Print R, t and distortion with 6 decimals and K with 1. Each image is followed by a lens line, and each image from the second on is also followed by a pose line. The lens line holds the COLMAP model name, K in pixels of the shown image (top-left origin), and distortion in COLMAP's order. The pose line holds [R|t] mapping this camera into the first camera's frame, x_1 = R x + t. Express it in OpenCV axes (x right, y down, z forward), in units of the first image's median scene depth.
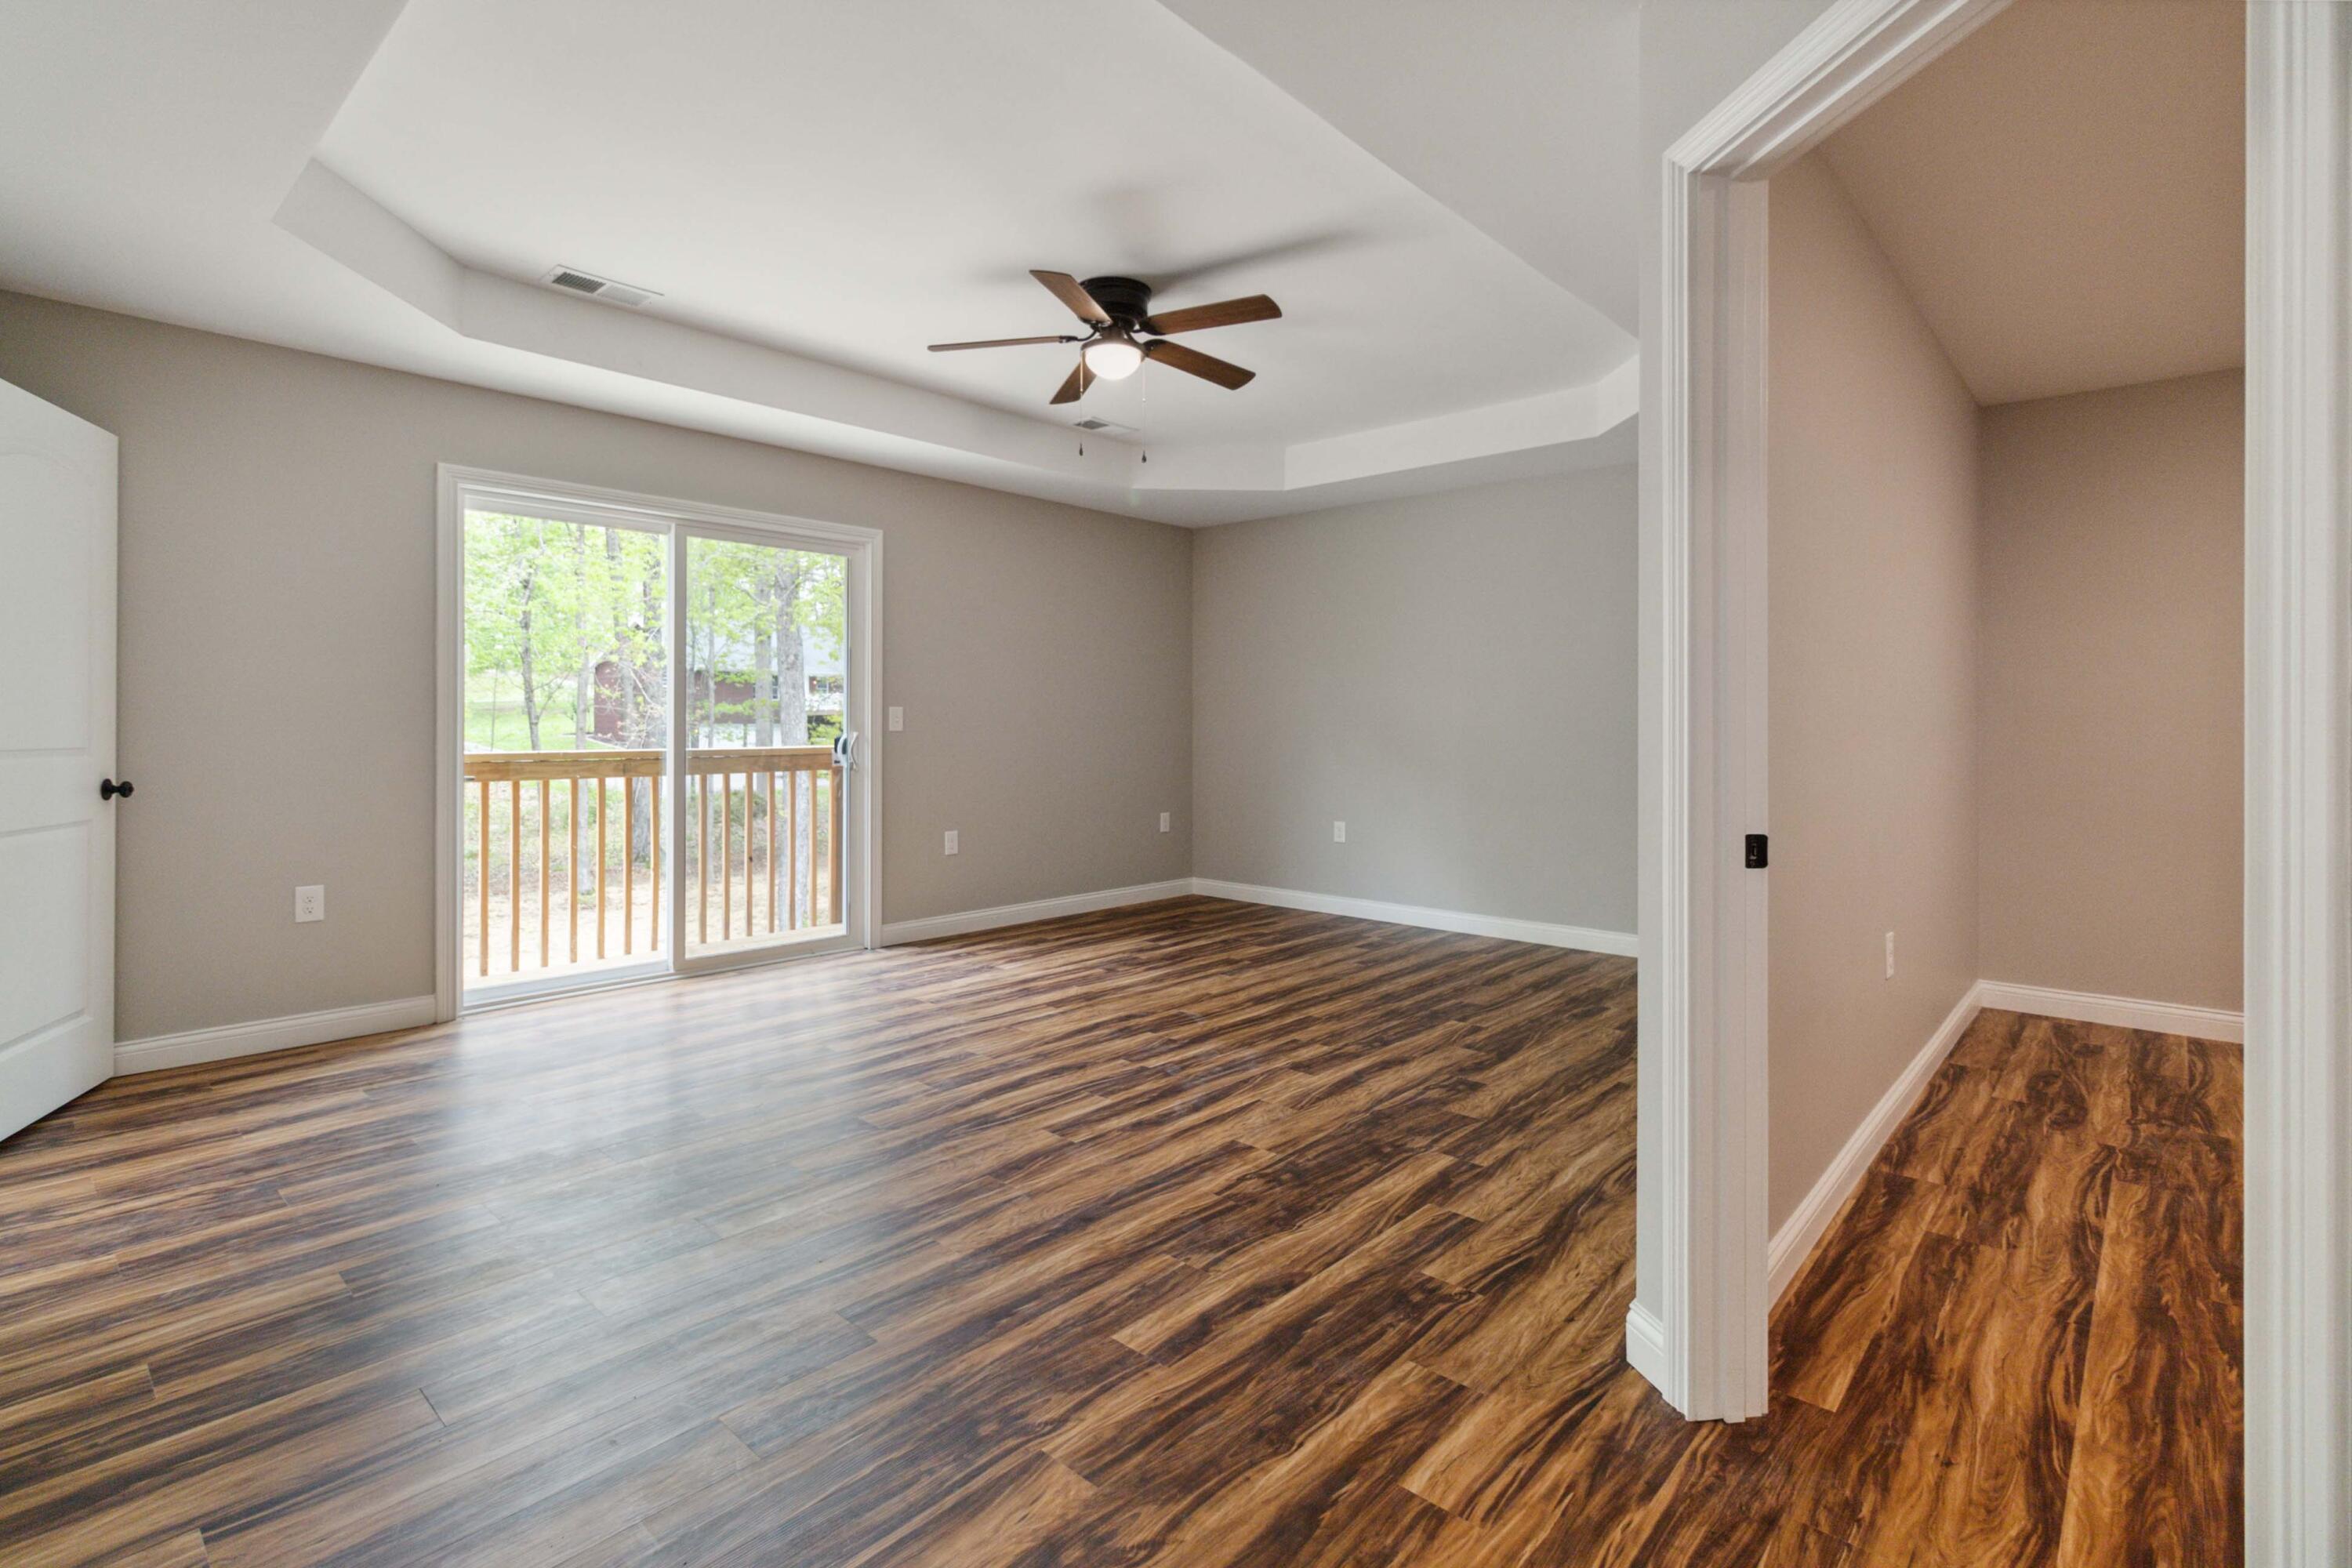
lens RADIAL K [[1096.7, 0, 1210.1], [0, 1096.7, 718.8], [0, 0, 1]] dist [0.002344, 0.001034]
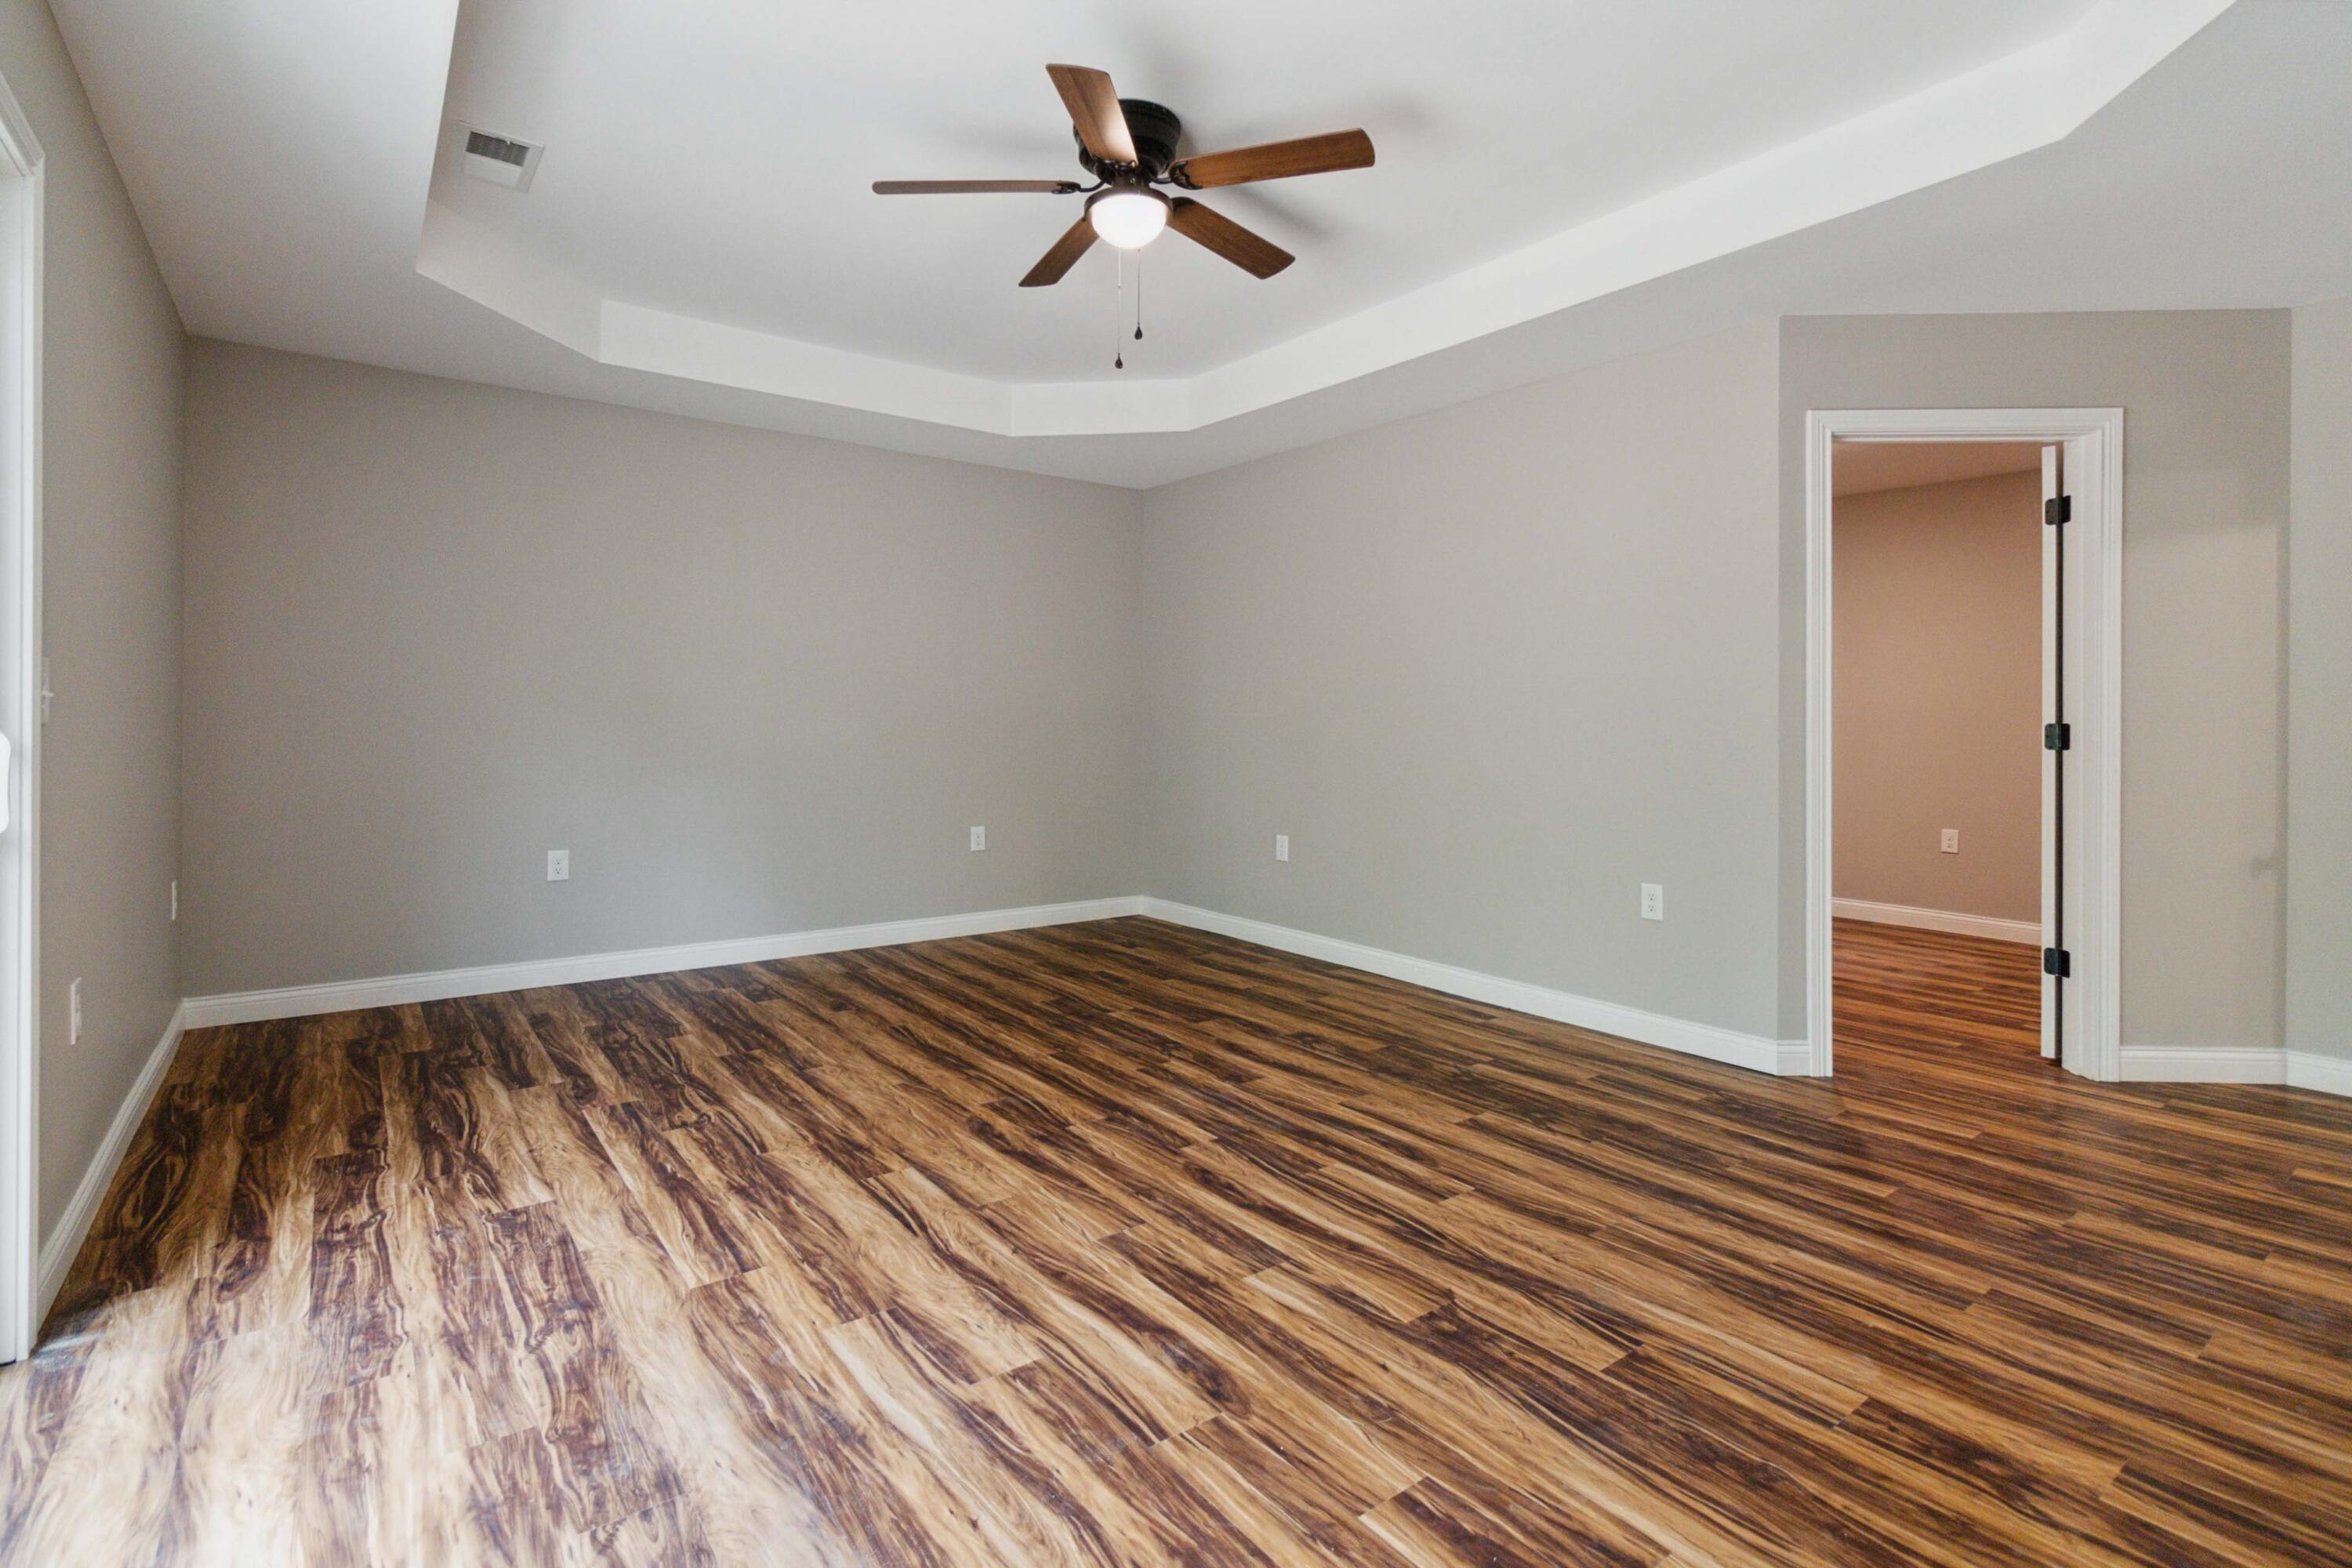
lens RADIAL K [[1096.7, 0, 1149.7], [0, 1096.7, 726.6], [0, 0, 1]] dist [0.002344, 0.001034]
pose [[0.217602, -0.009970, 0.975987, -0.933723], [-0.012675, 0.999835, 0.013040, 0.004910], [-0.975955, -0.015208, 0.217440, 0.959924]]
